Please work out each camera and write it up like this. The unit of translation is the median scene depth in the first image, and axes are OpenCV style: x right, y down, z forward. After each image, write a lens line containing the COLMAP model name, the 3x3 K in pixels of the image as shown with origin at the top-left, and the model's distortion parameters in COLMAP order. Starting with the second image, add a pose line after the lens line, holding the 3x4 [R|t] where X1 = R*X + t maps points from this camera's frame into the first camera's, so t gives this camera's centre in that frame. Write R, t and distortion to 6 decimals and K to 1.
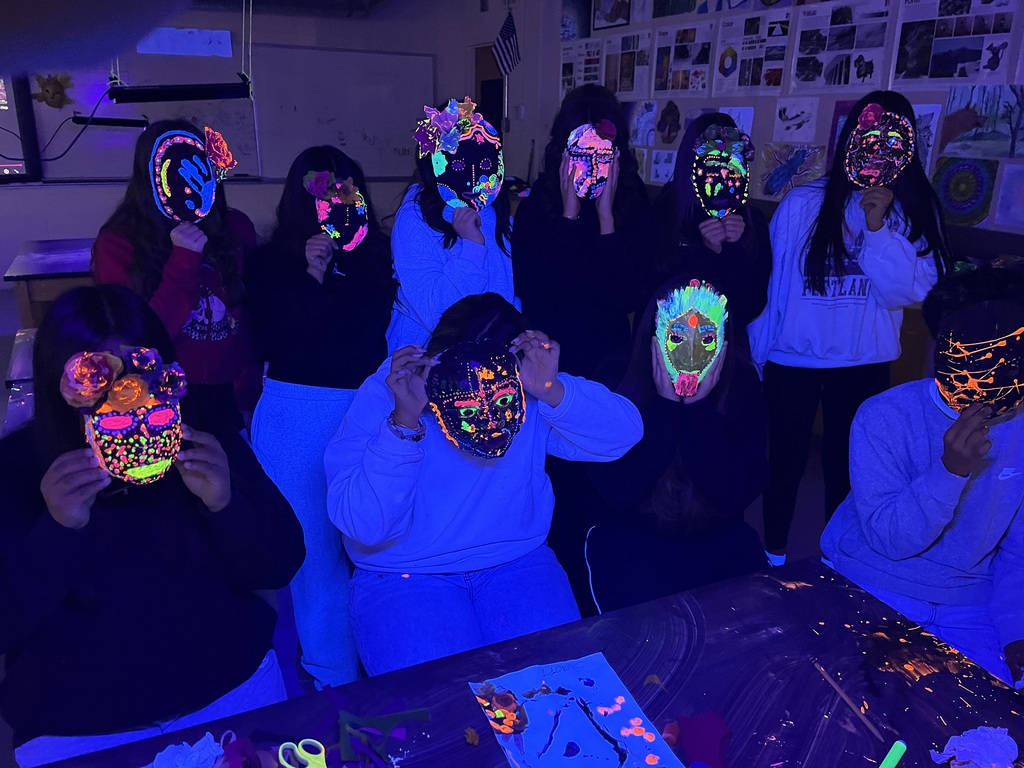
lens RADIAL K [[771.2, 0, 510.0], [0, 771.2, 393.0], [0, 0, 1]] dist [0.080314, -0.103744]
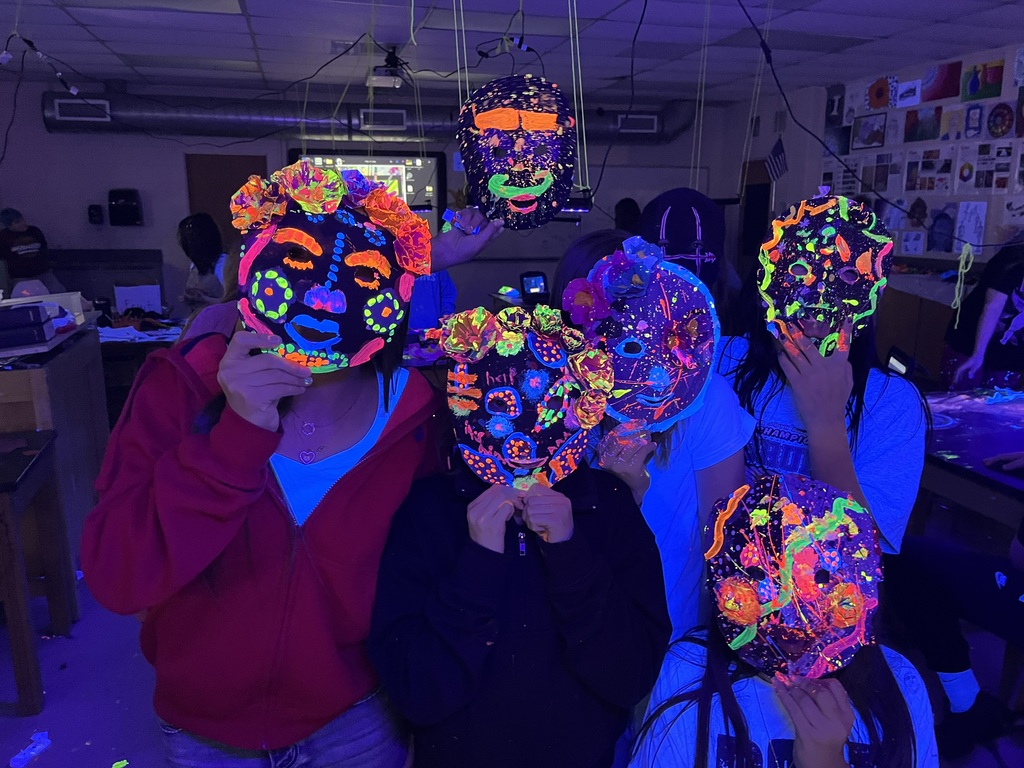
lens RADIAL K [[796.6, 0, 501.6], [0, 796.6, 389.7], [0, 0, 1]] dist [0.008295, -0.044447]
pose [[0.979402, 0.026482, -0.200174, -0.274473], [-0.050896, 0.991729, -0.117823, 0.205450], [0.195398, 0.125584, 0.972650, -0.581725]]
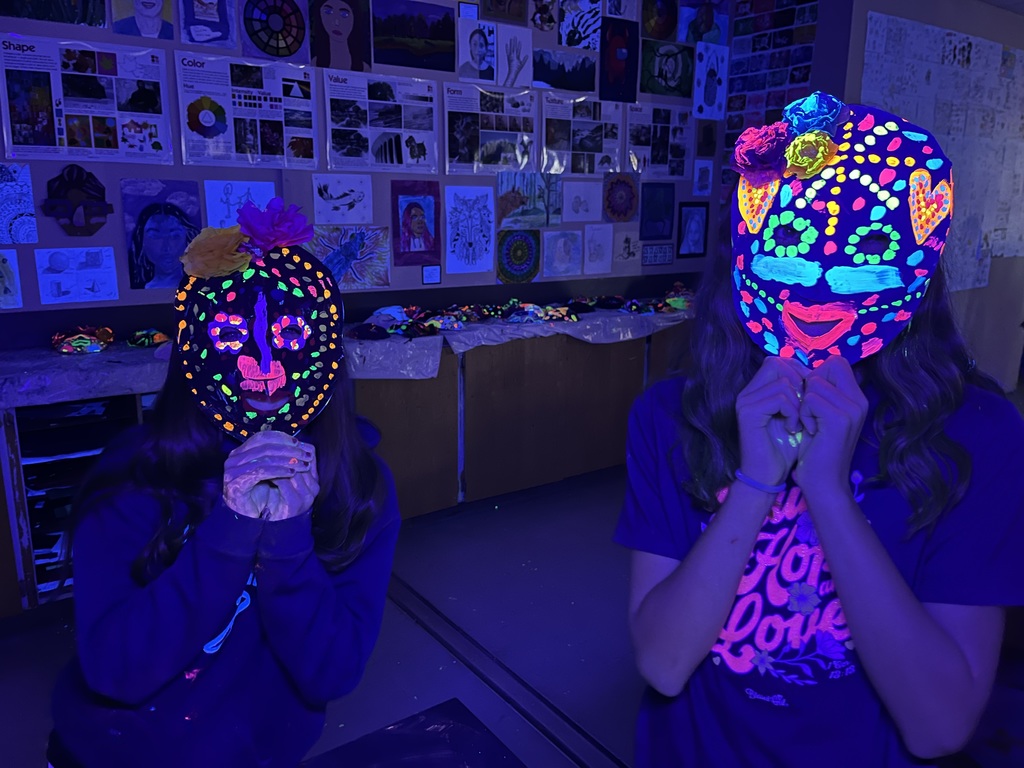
lens RADIAL K [[771.2, 0, 500.2], [0, 771.2, 361.7], [0, 0, 1]] dist [0.080314, -0.103744]
pose [[-0.139458, -0.213984, 0.966831, -0.498798], [0.320829, 0.913942, 0.248555, -0.332118], [-0.936814, 0.344850, -0.058804, 0.920811]]
